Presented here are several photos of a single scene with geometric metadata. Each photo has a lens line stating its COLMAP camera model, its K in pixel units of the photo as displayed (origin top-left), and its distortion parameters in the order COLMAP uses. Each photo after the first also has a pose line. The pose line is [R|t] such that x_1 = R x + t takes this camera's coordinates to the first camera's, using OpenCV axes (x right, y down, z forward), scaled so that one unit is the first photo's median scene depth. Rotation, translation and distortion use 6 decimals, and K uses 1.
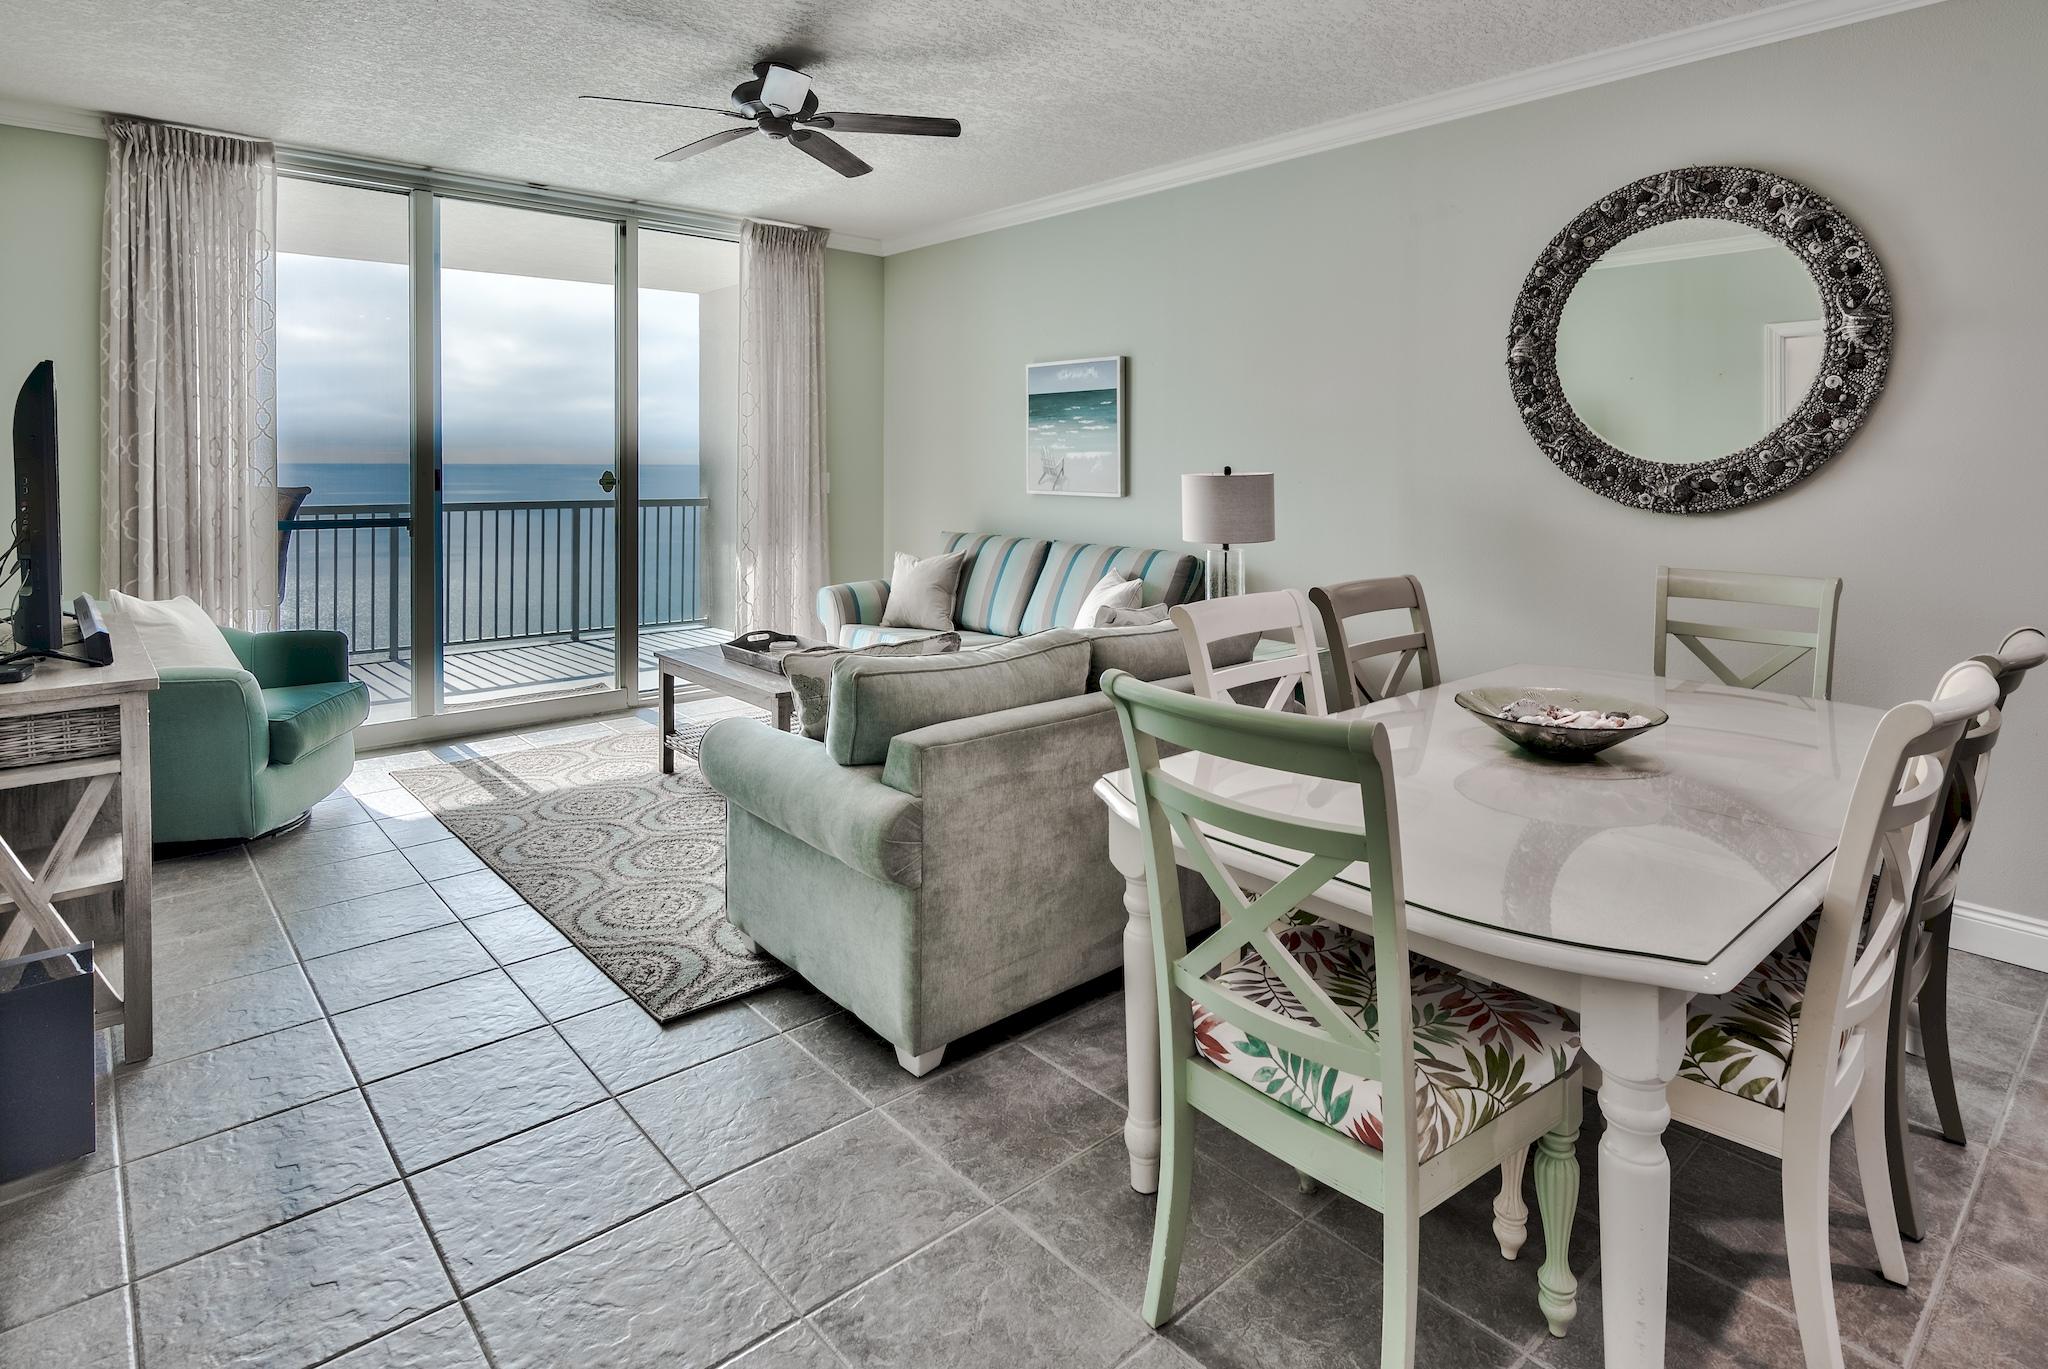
lens RADIAL K [[1051.1, 0, 976.6], [0, 1051.1, 495.7], [0, 0, 1]] dist [-0.007546, 0.000300]
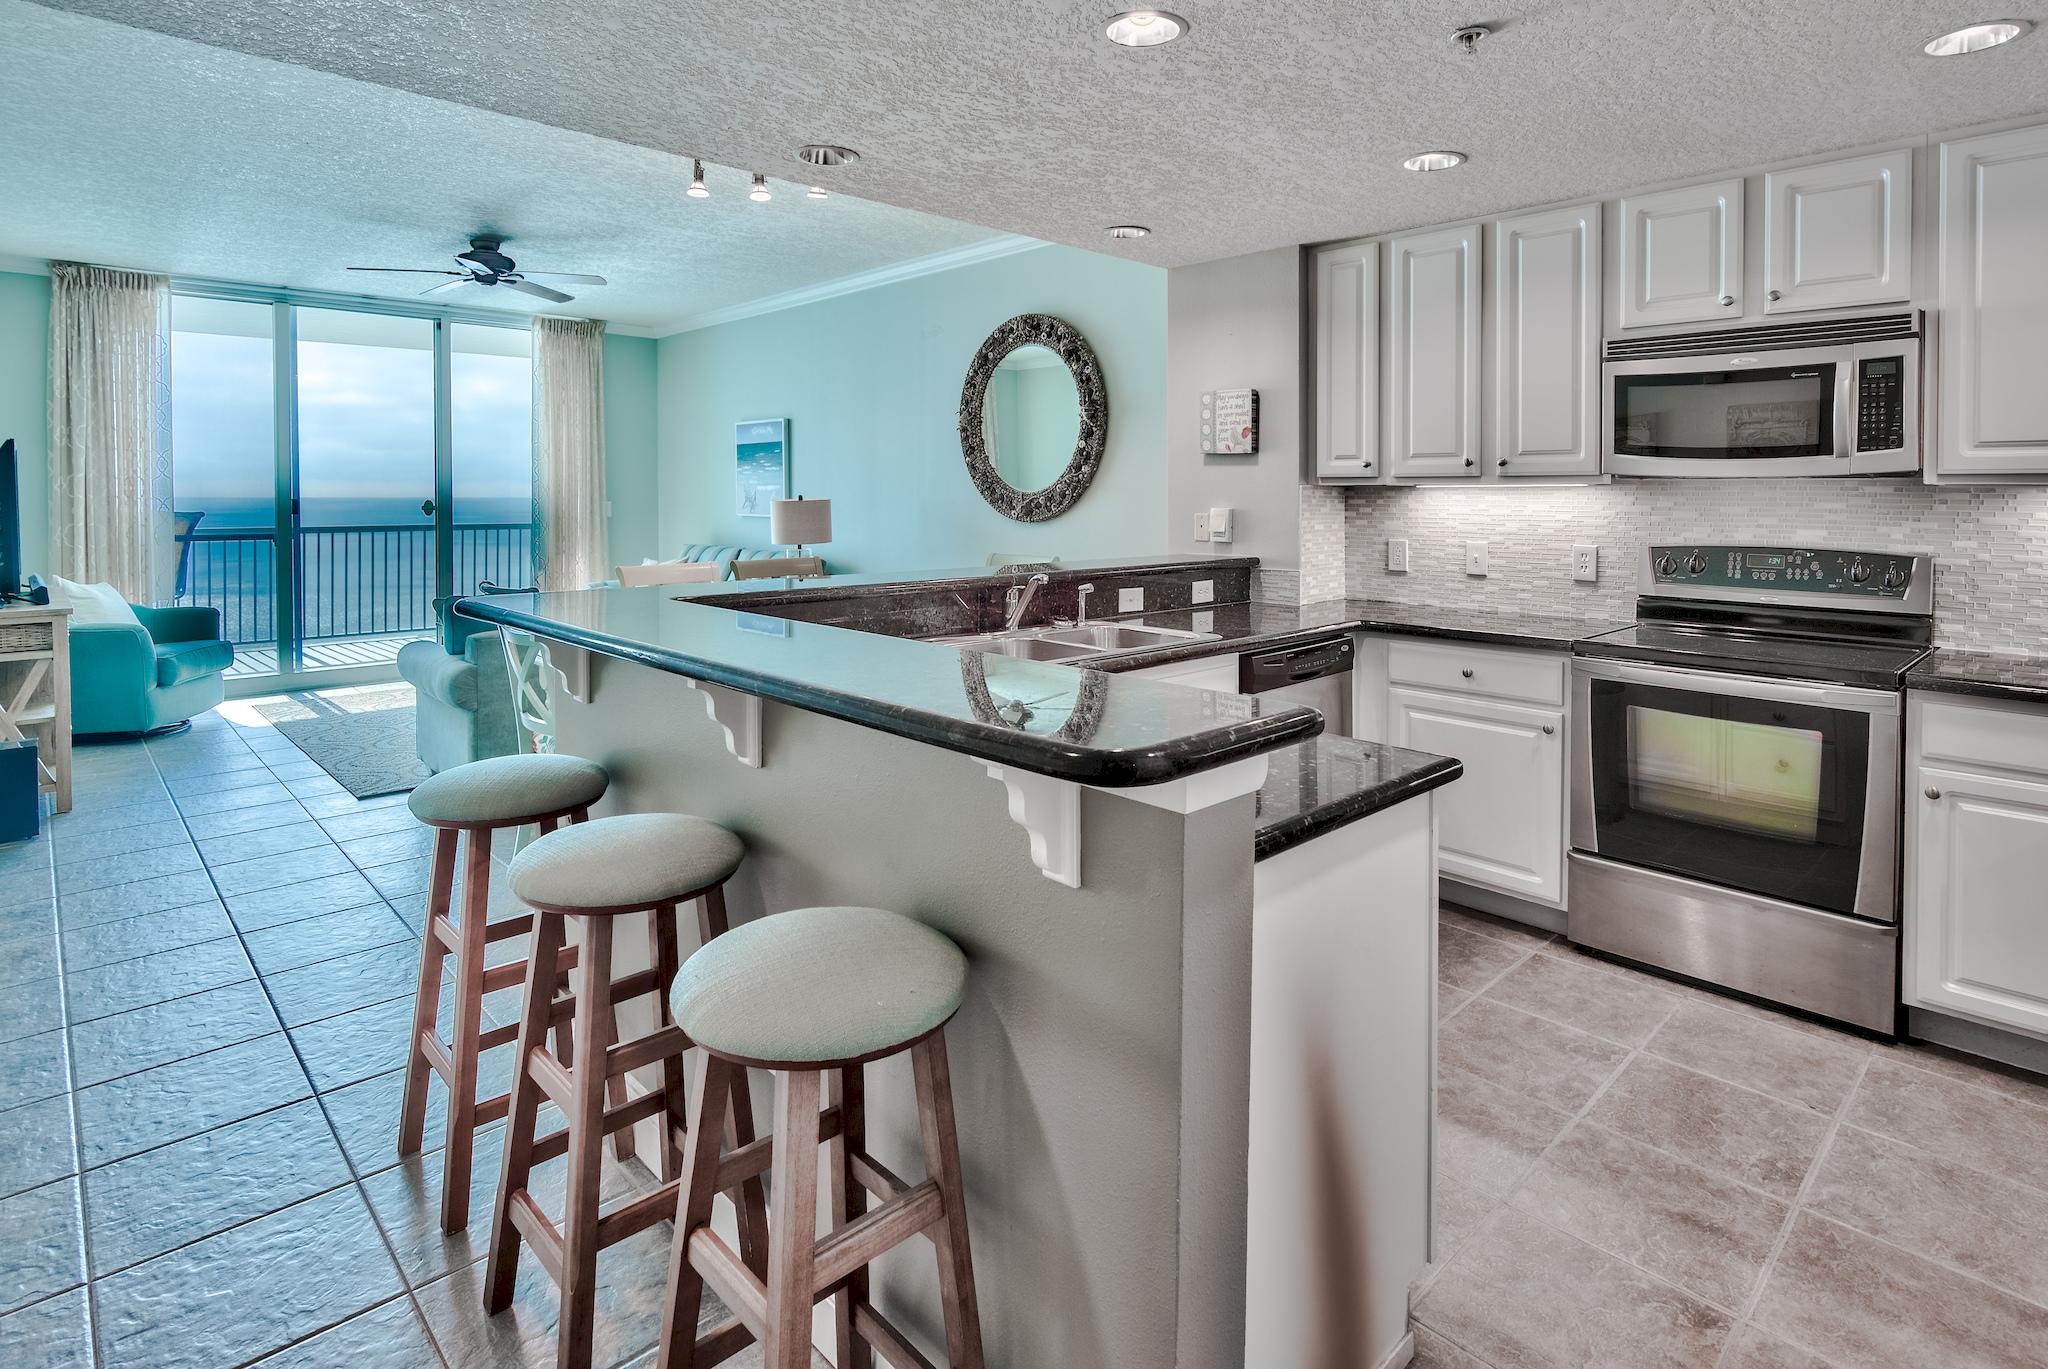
lens RADIAL K [[1010.7, 0, 959.1], [0, 1010.7, 528.1], [0, 0, 1]] dist [-0.003817, 0.000440]
pose [[0.999500, -0.003002, 0.031485, 0.407400], [0.002974, 0.999995, 0.000939, 0.018918], [-0.031488, -0.000845, 0.999504, -0.467113]]
